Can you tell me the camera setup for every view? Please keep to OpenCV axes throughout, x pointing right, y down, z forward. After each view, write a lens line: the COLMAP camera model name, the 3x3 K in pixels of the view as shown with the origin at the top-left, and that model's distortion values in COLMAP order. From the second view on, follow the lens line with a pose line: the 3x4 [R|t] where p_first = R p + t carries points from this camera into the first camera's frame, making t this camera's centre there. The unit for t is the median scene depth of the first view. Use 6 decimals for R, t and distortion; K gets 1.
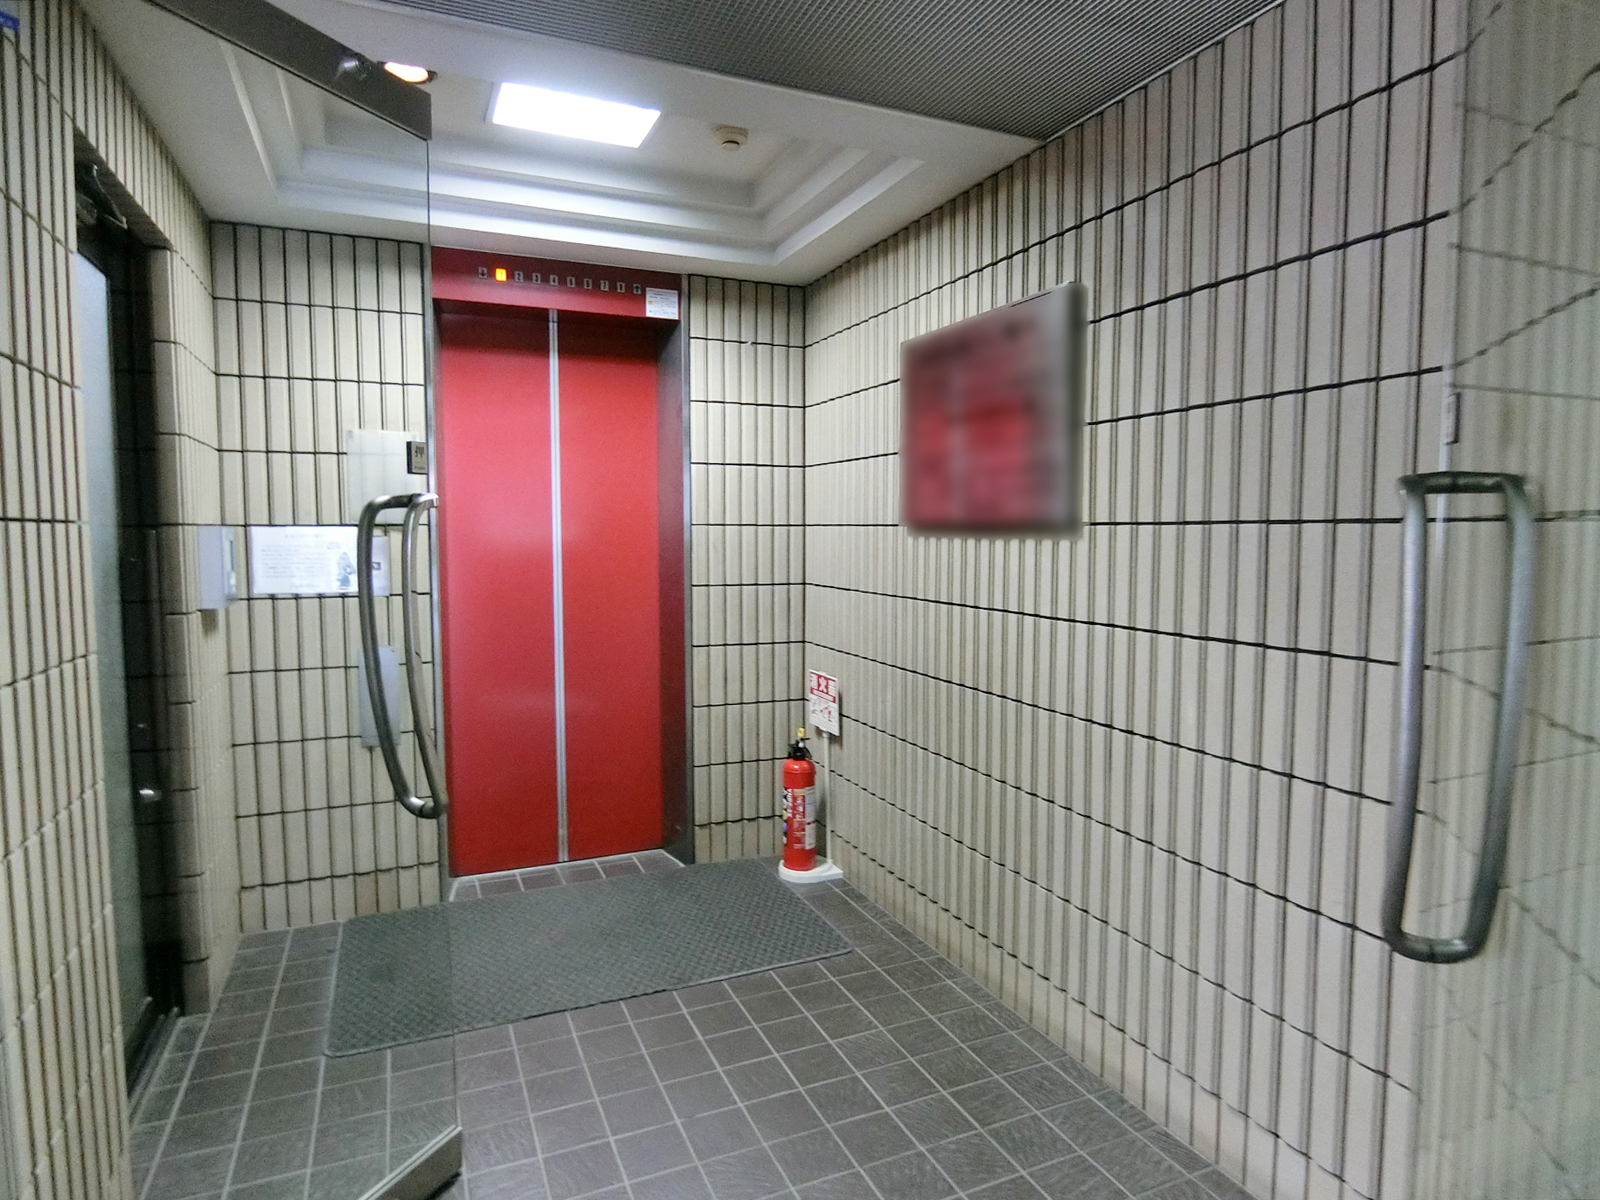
lens RADIAL K [[907.4, 0, 805.7], [0, 907.4, 595.7], [0, 0, 1]] dist [-0.015365, -0.000997]
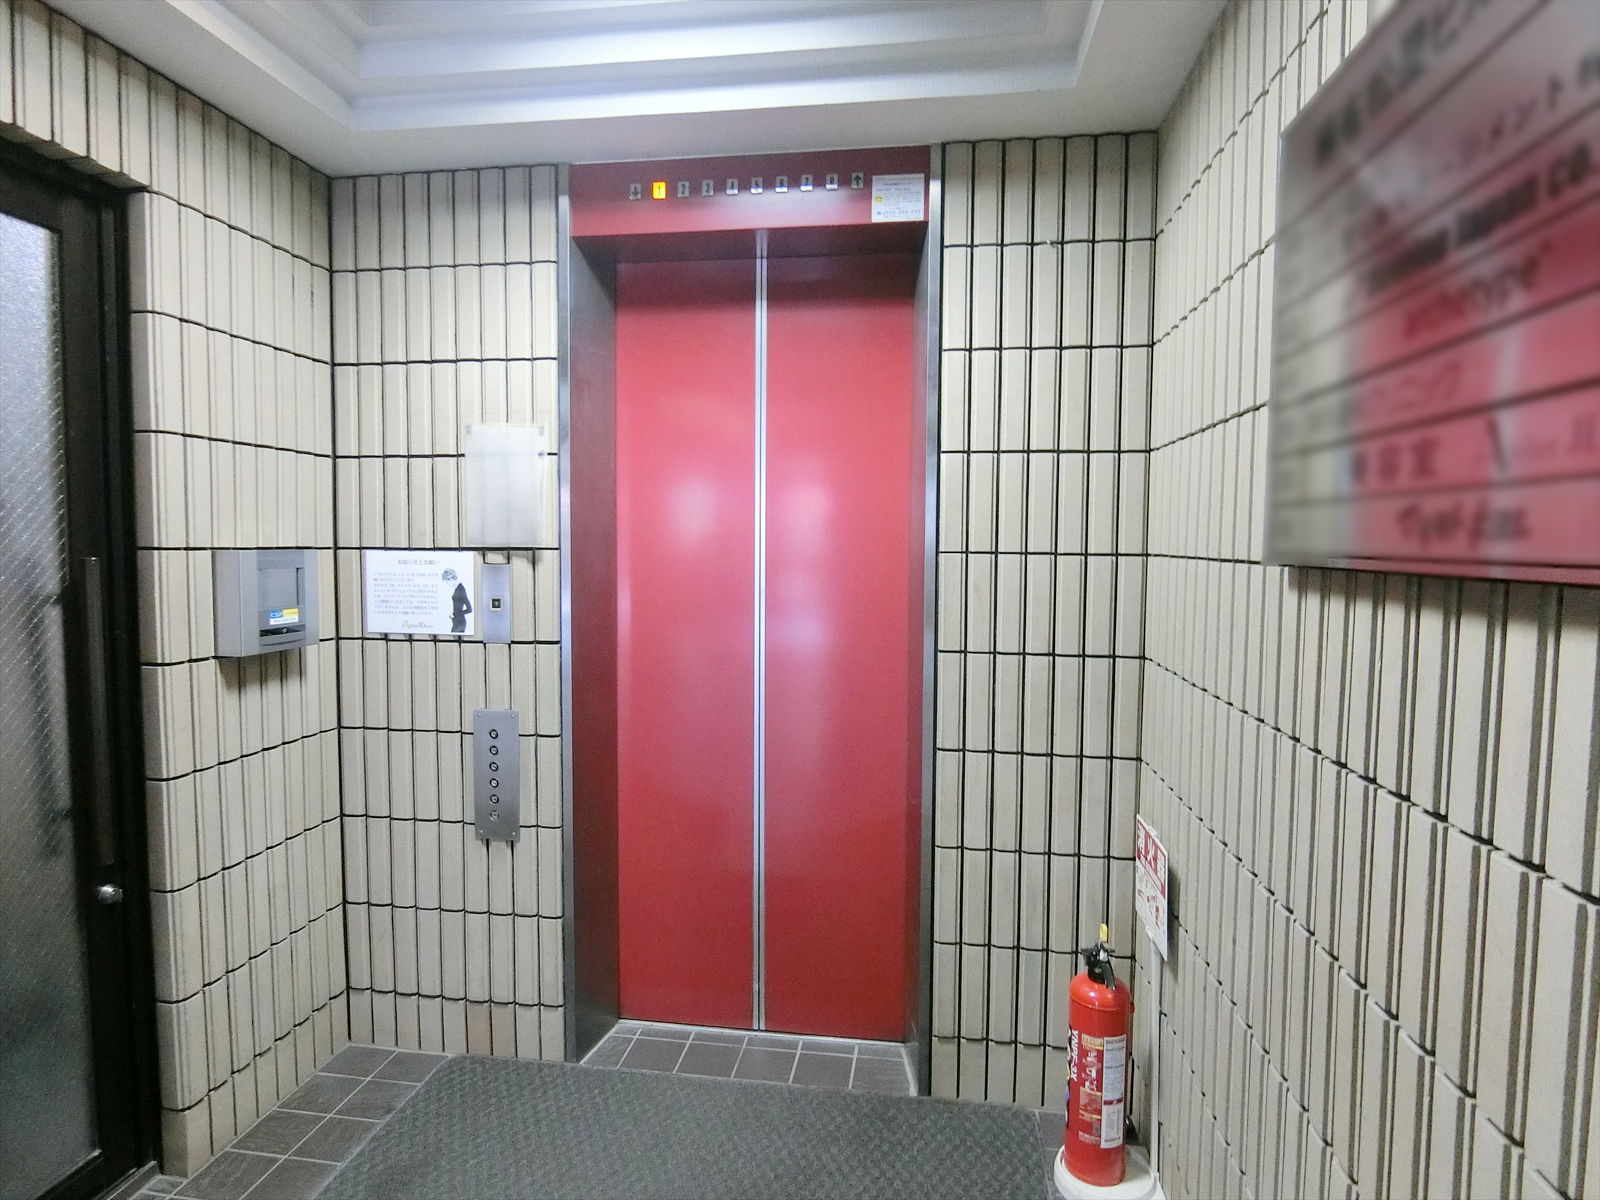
lens RADIAL K [[907.4, 0, 795.8], [0, 907.4, 593.7], [0, 0, 1]] dist [-0.015365, -0.000997]
pose [[0.845476, 0.038582, -0.532617, 0.140838], [-0.048474, 0.998814, -0.004595, -0.049982], [0.531808, 0.029703, 0.846344, 0.501949]]
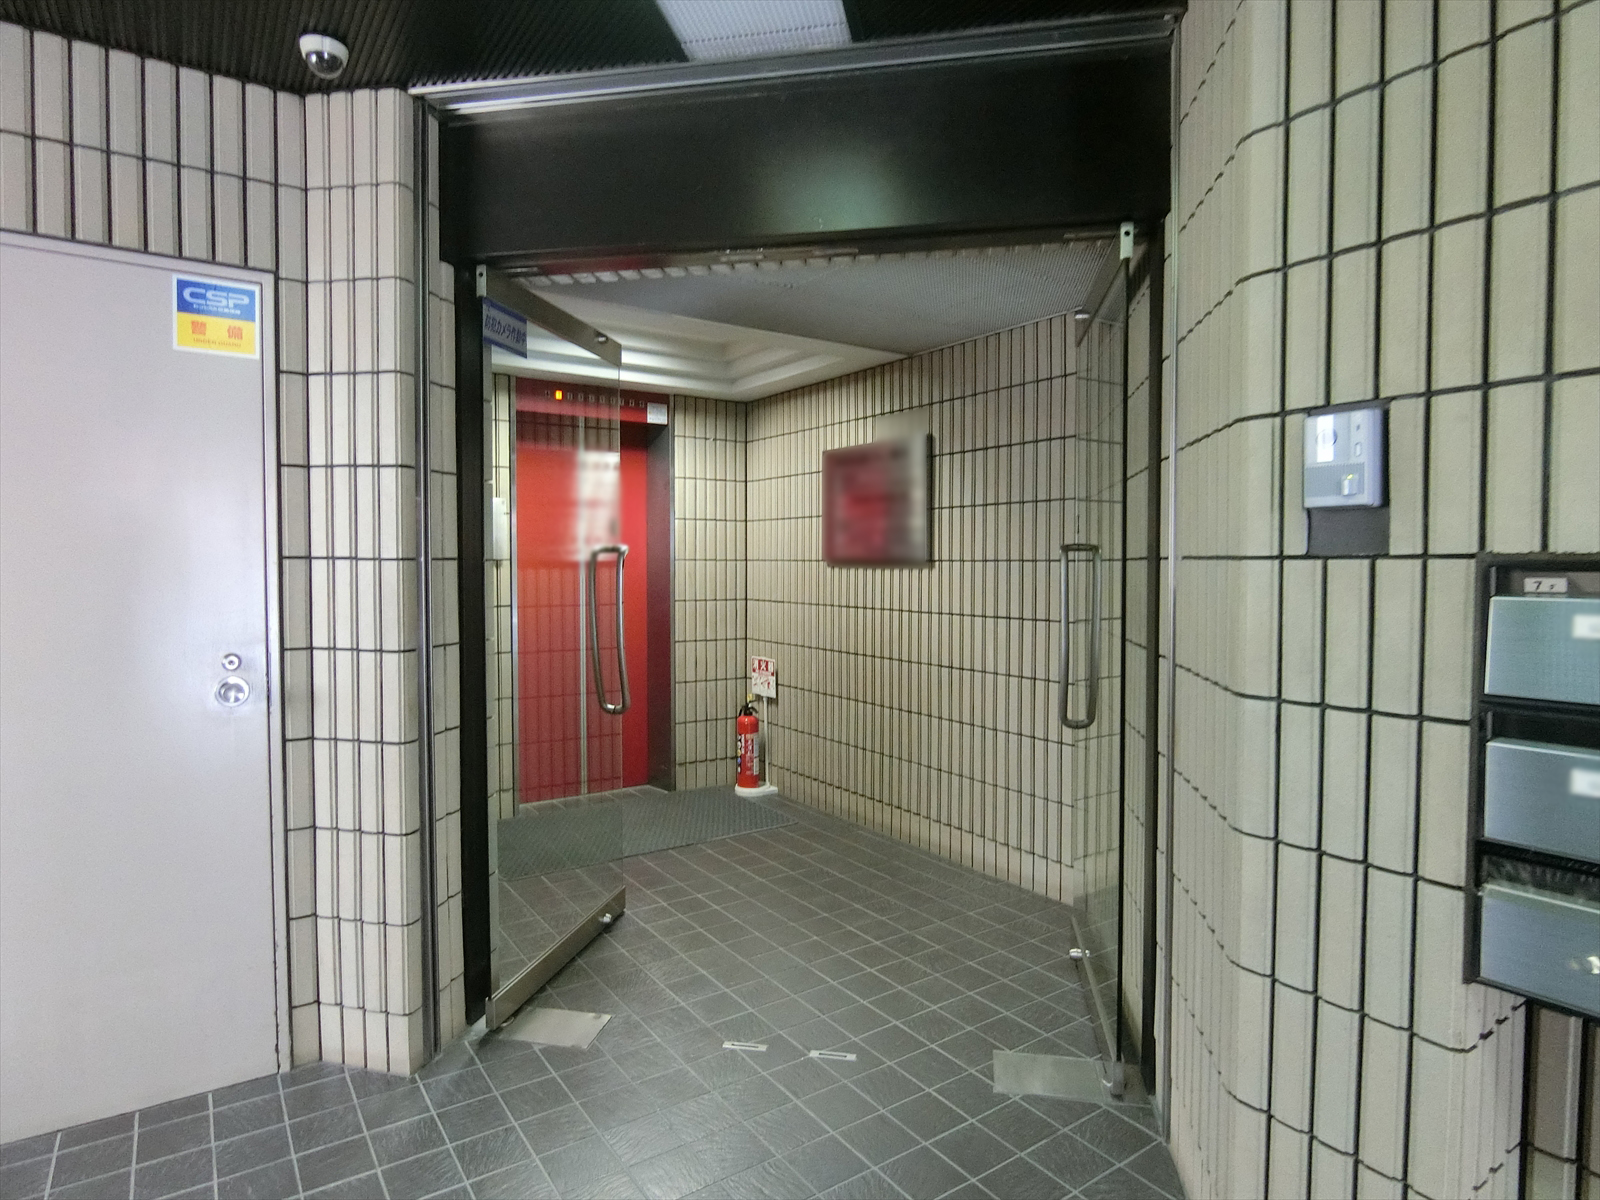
lens RADIAL K [[907.4, 0, 795.2], [0, 907.4, 597.8], [0, 0, 1]] dist [-0.015365, -0.000997]
pose [[0.983361, -0.006504, 0.181543, -0.237361], [0.012452, 0.999422, -0.031646, 0.039605], [-0.181233, 0.033380, 0.982874, -0.586708]]
